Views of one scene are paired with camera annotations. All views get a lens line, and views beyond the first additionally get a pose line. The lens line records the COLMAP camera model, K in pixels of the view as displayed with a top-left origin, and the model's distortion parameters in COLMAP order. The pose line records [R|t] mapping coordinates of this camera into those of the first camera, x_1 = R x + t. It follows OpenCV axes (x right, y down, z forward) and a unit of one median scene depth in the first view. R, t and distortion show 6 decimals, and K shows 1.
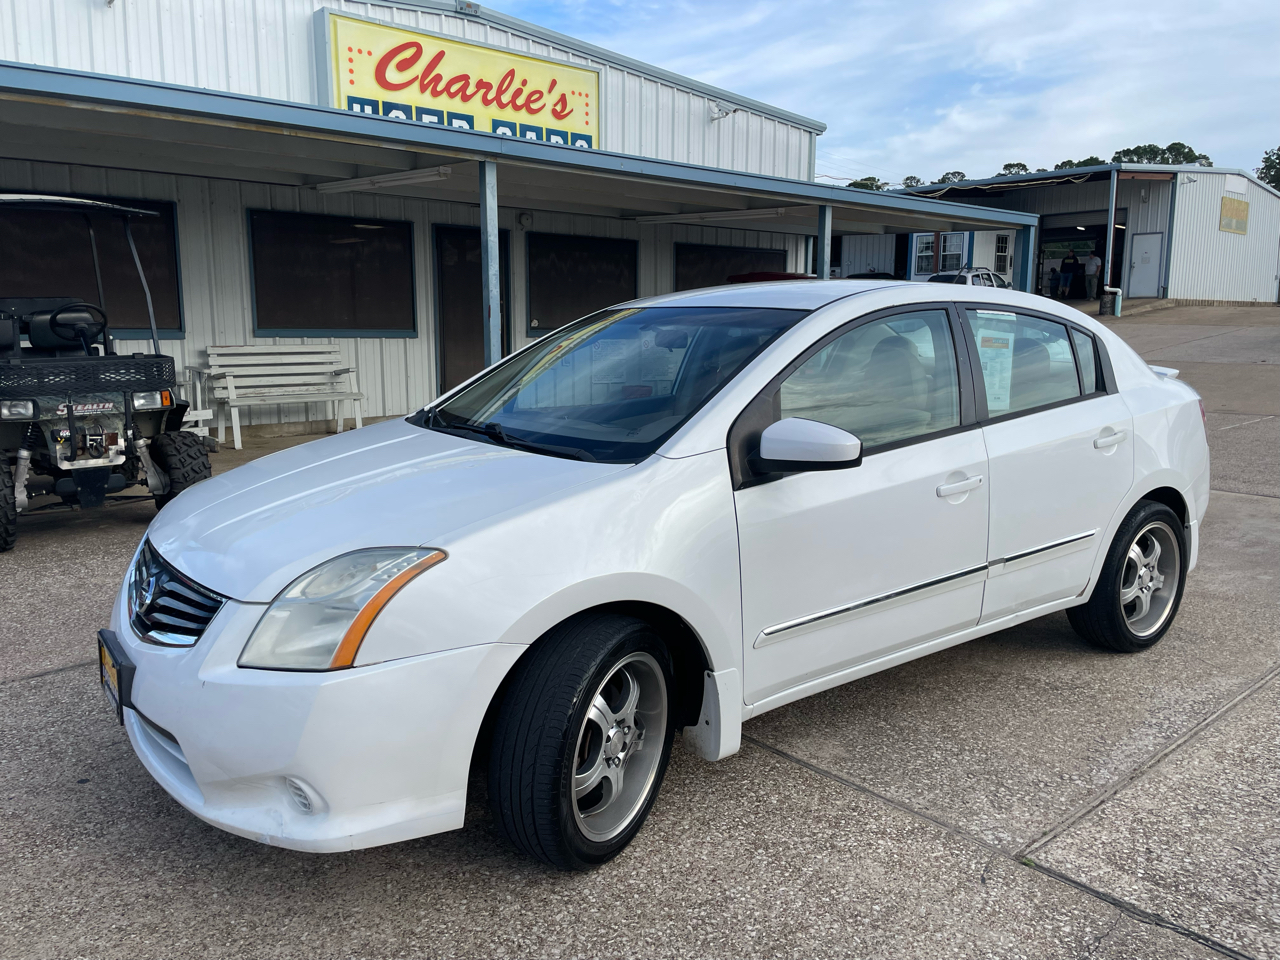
lens RADIAL K [[973.0, 0, 642.2], [0, 973.0, 470.0], [0, 0, 1]] dist [0.087069, -0.116582]
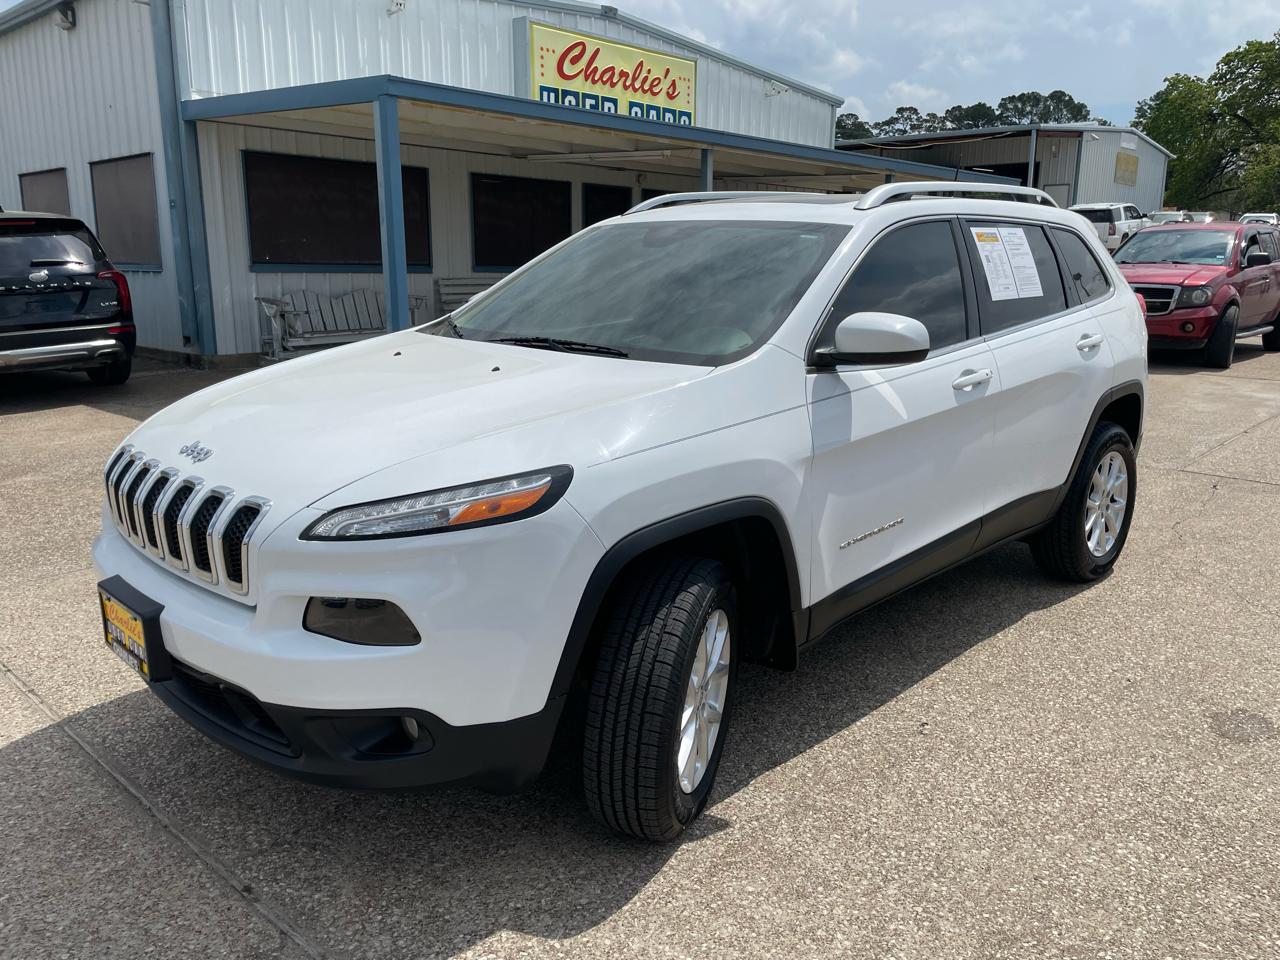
lens RADIAL K [[973.0, 0, 646.6], [0, 973.0, 474.1], [0, 0, 1]] dist [0.087069, -0.116582]
pose [[0.993612, -0.018887, 0.111263, -0.277846], [0.011733, 0.997842, 0.064611, 0.046899], [-0.112243, -0.062892, 0.991689, -0.304793]]
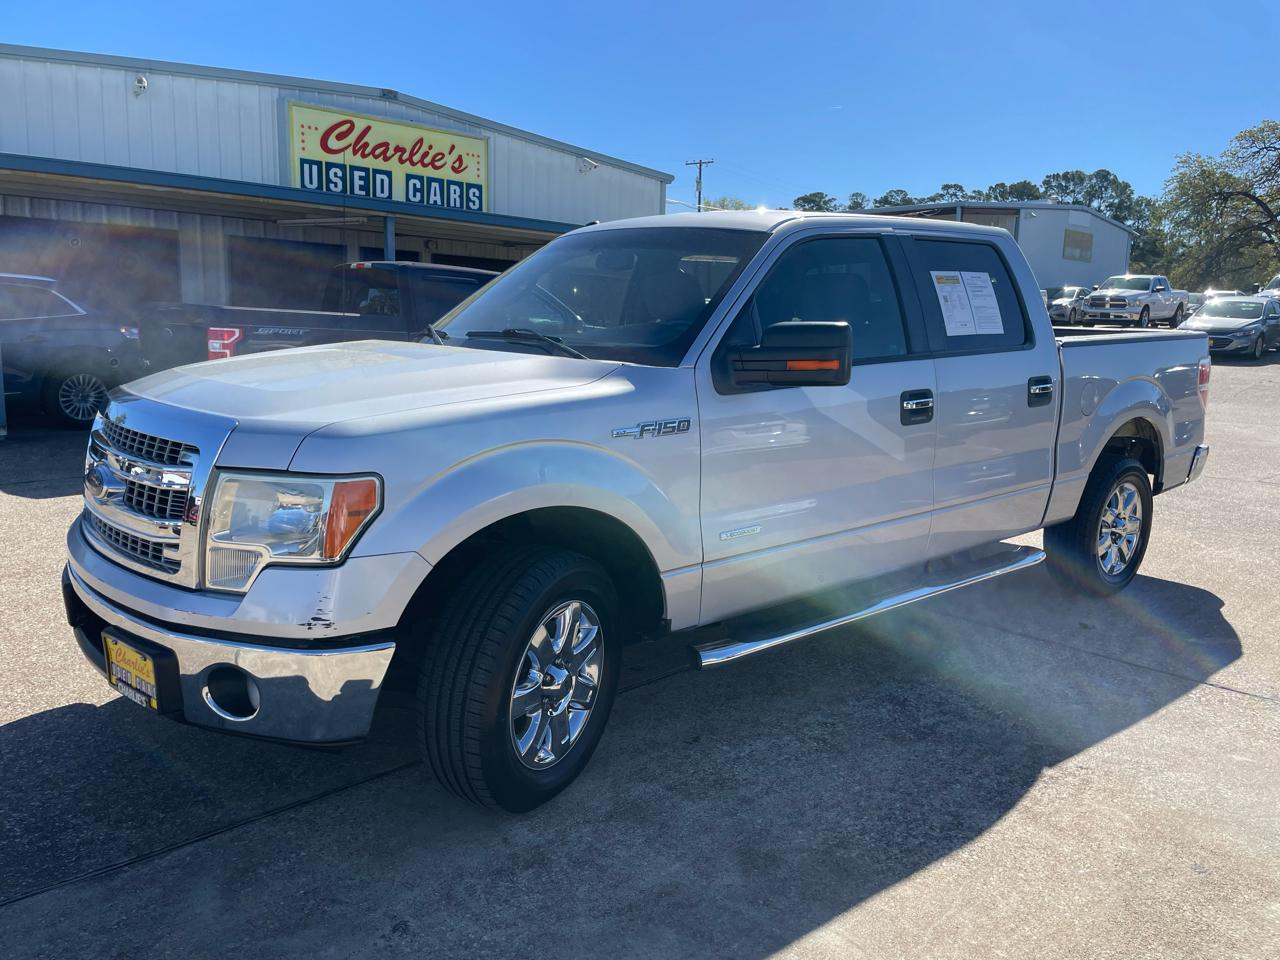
lens RADIAL K [[973.0, 0, 647.3], [0, 973.0, 473.8], [0, 0, 1]] dist [0.087069, -0.116582]
pose [[0.998532, 0.016573, 0.051575, 0.122943], [-0.016451, 0.999861, -0.002782, 0.066369], [-0.051614, 0.001930, 0.998665, -0.404357]]
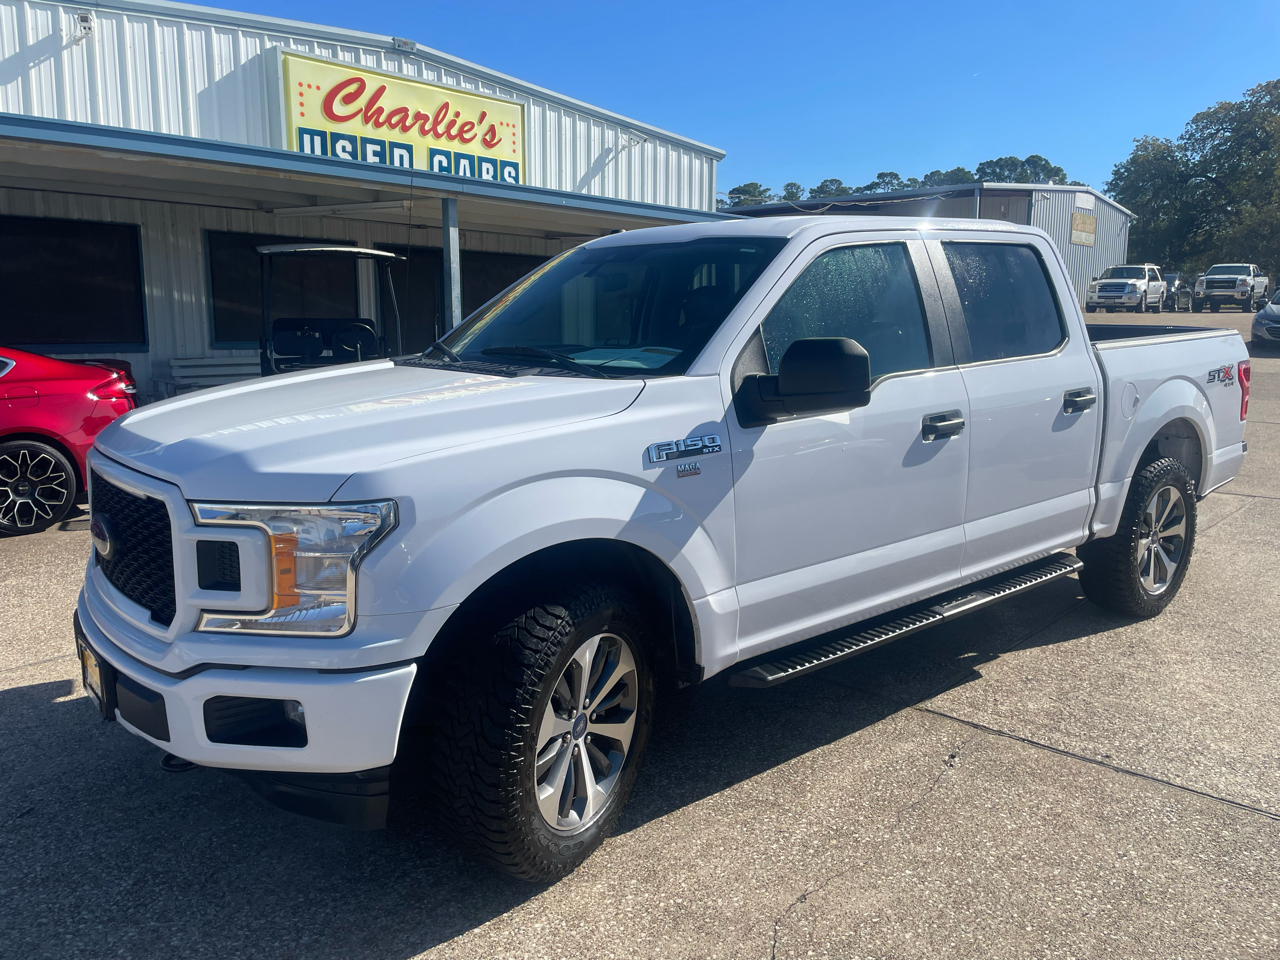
lens RADIAL K [[973.0, 0, 642.3], [0, 973.0, 463.6], [0, 0, 1]] dist [0.087069, -0.116582]
pose [[0.993656, -0.016208, 0.111286, -0.044203], [0.016993, 0.999837, -0.006108, 0.003155], [-0.111169, 0.007960, 0.993770, -0.103436]]
